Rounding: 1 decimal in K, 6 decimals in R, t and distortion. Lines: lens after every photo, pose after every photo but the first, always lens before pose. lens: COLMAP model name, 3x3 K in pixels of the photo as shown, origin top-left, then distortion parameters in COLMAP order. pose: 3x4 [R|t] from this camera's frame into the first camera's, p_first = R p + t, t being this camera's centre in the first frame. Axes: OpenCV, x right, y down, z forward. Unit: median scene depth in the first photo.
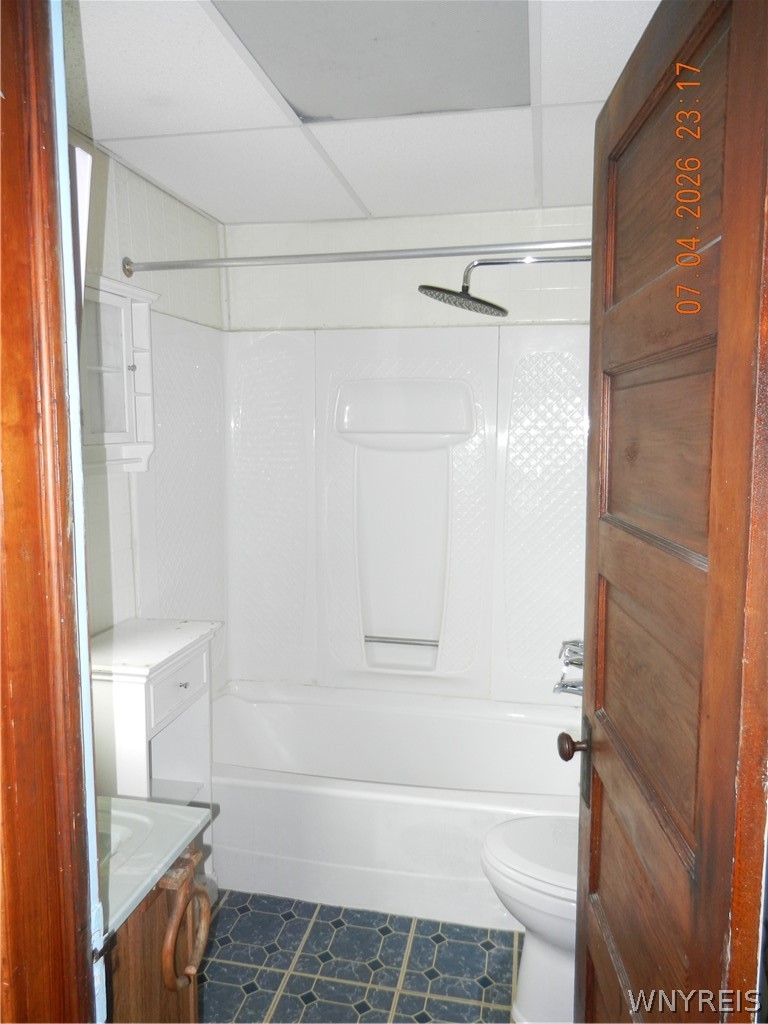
lens RADIAL K [[763.8, 0, 382.9], [0, 763.8, 511.0], [0, 0, 1]] dist [0.008256, 0.005103]
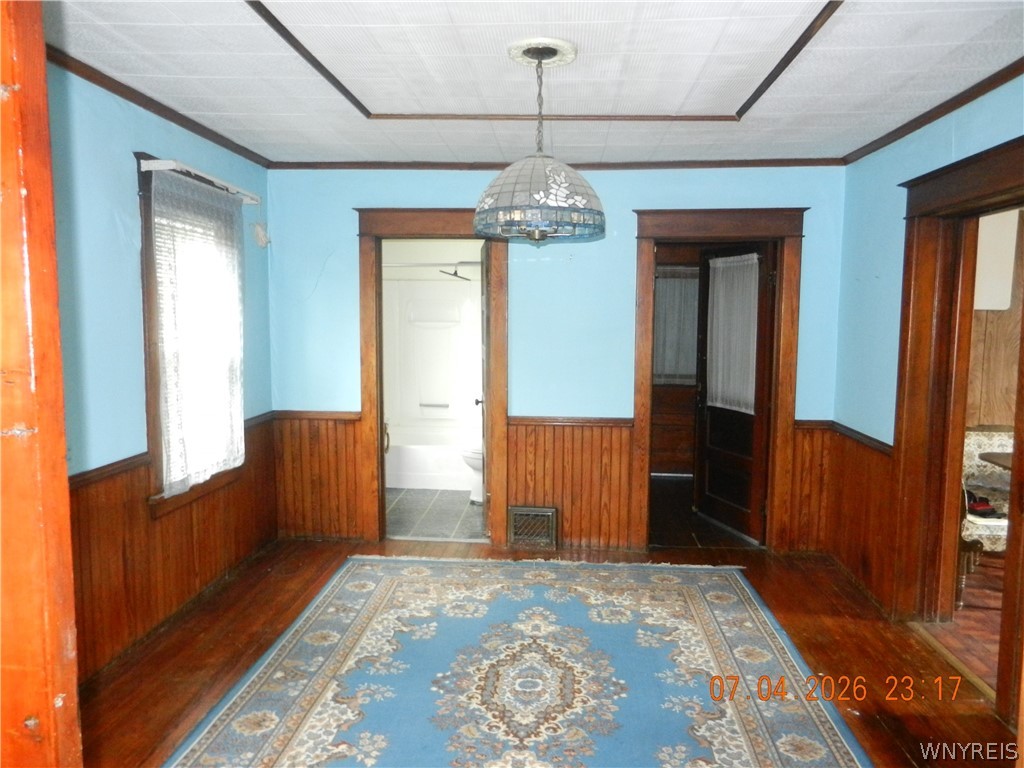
lens RADIAL K [[763.8, 0, 510.8], [0, 763.8, 387.6], [0, 0, 1]] dist [0.008256, 0.005103]
pose [[0.991147, -0.010239, 0.132376, -0.059984], [0.011371, 0.999905, -0.007801, 0.141295], [-0.132284, 0.009238, 0.991169, -1.573859]]
